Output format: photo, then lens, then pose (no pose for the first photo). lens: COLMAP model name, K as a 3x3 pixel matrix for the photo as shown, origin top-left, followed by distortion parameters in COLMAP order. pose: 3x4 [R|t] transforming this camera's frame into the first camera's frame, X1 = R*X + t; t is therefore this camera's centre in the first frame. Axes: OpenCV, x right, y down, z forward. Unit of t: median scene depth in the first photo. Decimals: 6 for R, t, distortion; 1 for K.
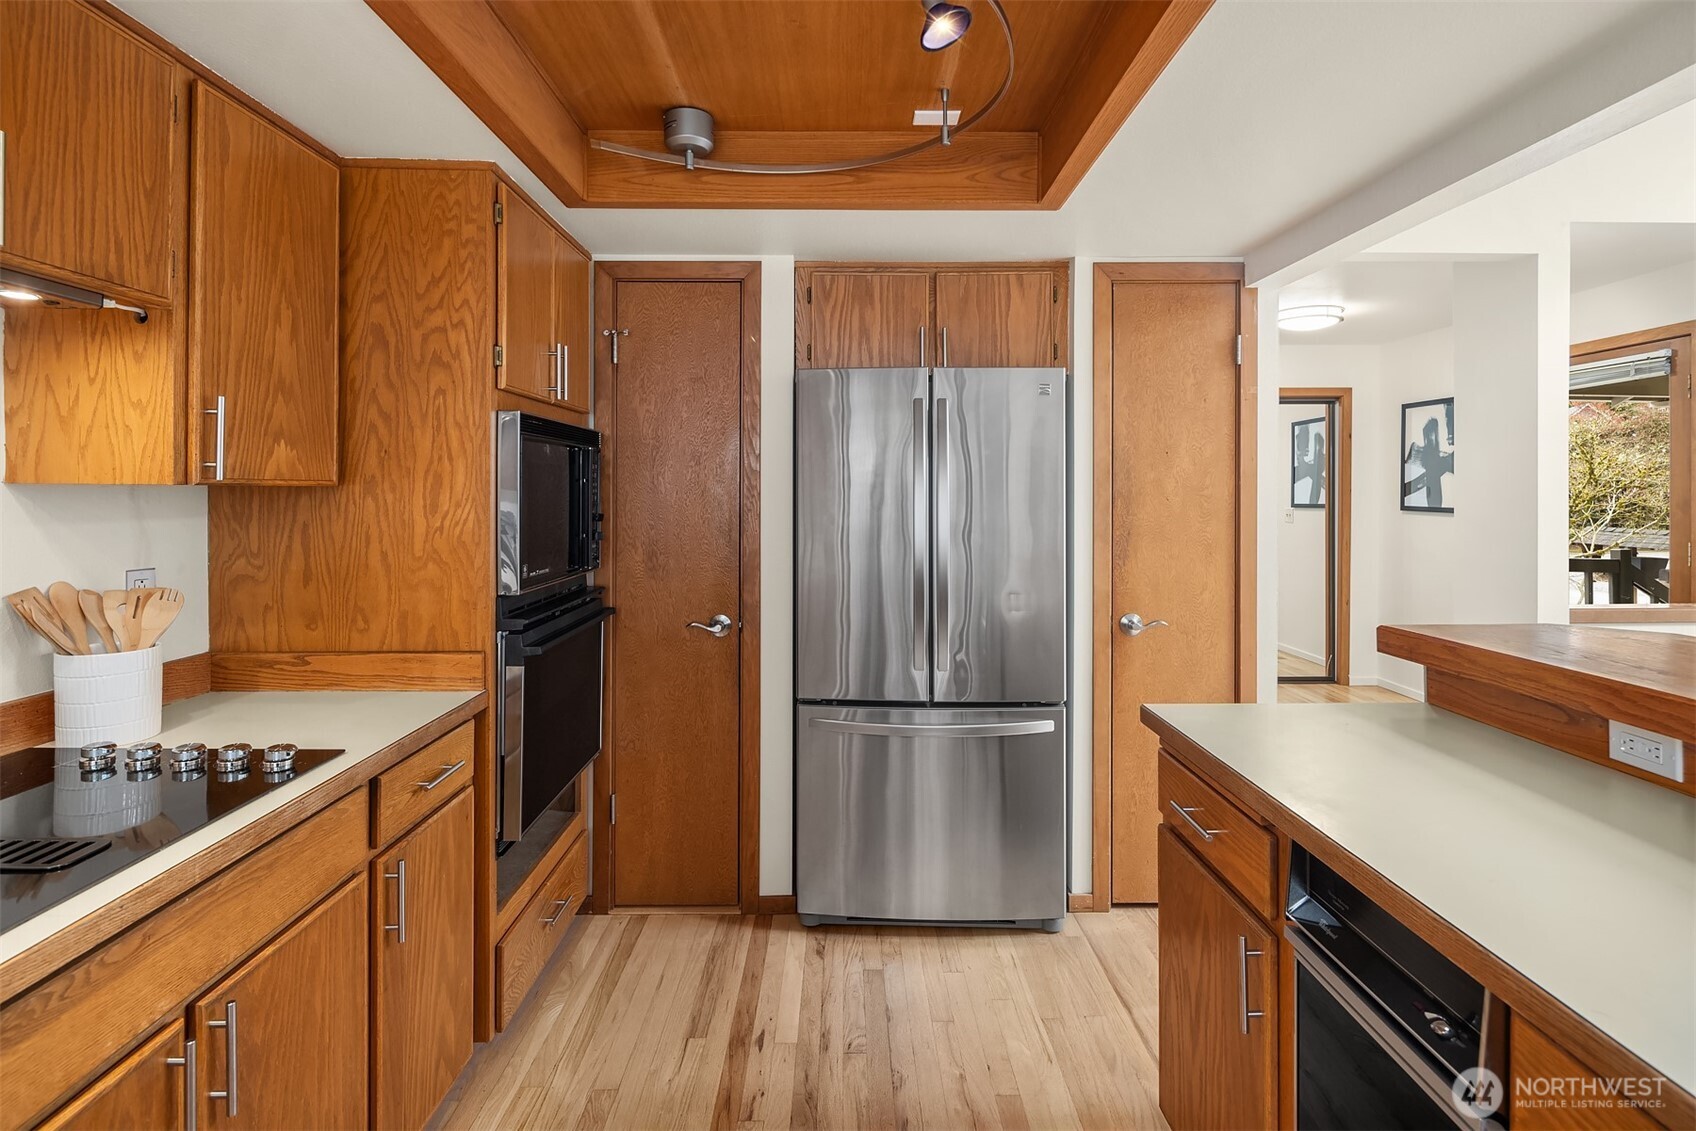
lens RADIAL K [[810.8, 0, 847.6], [0, 810.8, 510.1], [0, 0, 1]] dist [0.000647, -0.001050]
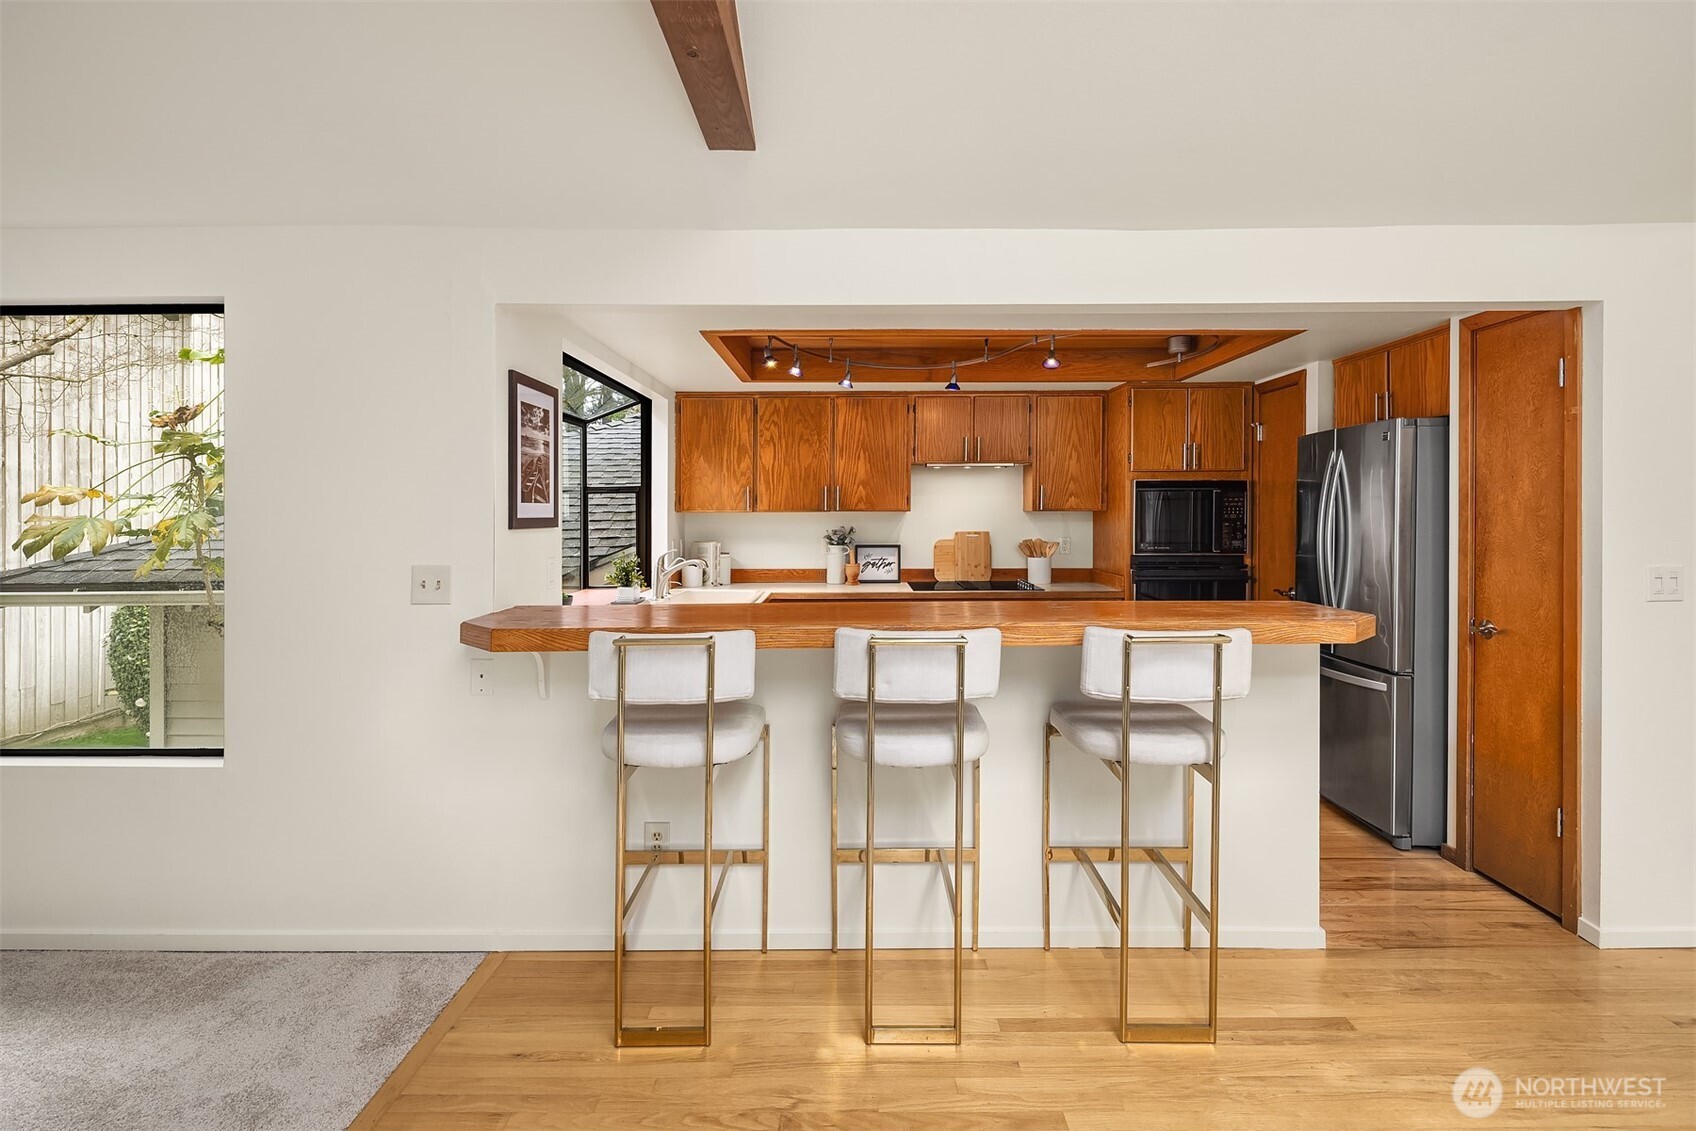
lens RADIAL K [[810.8, 0, 847.6], [0, 810.8, 510.1], [0, 0, 1]] dist [0.000647, -0.001050]
pose [[-0.005513, -0.002528, -0.999982, 1.498373], [-0.015281, 0.999880, -0.002443, -0.008962], [0.999868, 0.015267, -0.005551, 0.108466]]
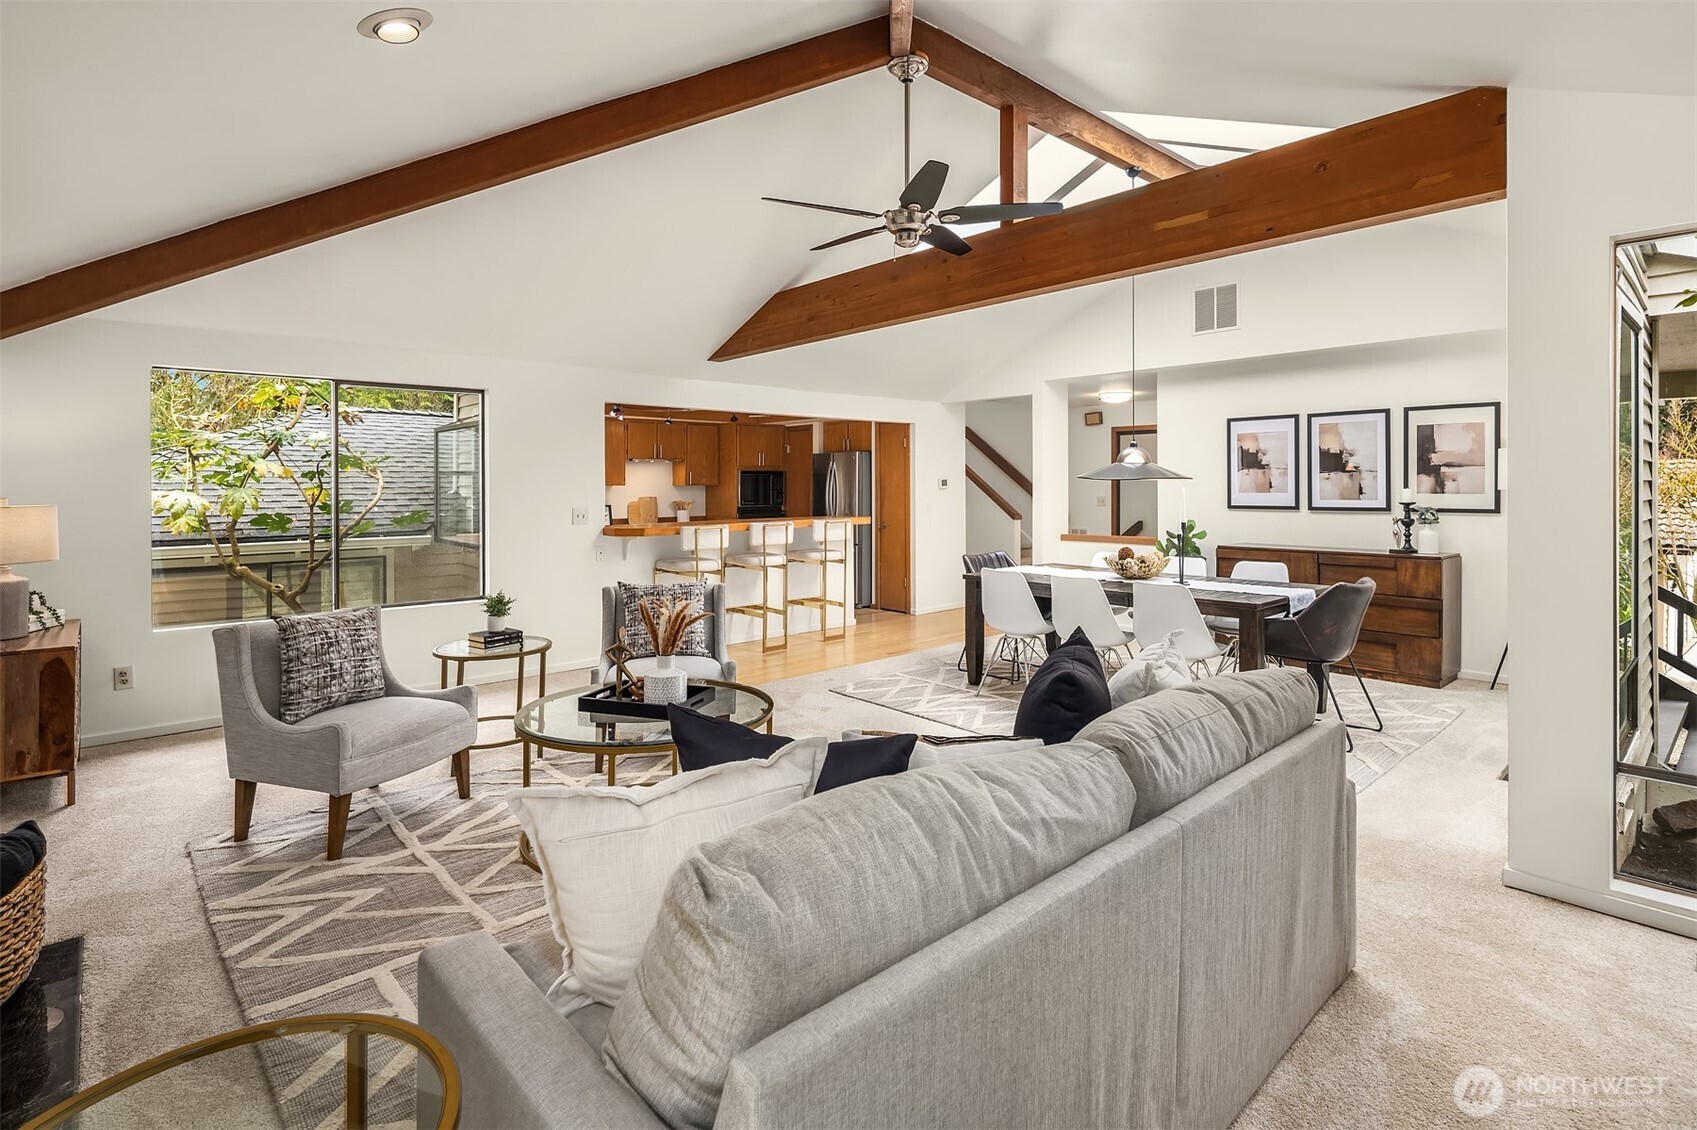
lens RADIAL K [[821.0, 0, 851.6], [0, 821.0, 481.4], [0, 0, 1]] dist [0.000707, -0.001007]
pose [[0.679141, -0.004237, -0.733995, 2.784855], [-0.012650, 0.999767, -0.017476, 0.018738], [0.733899, 0.021154, 0.678930, -1.437874]]
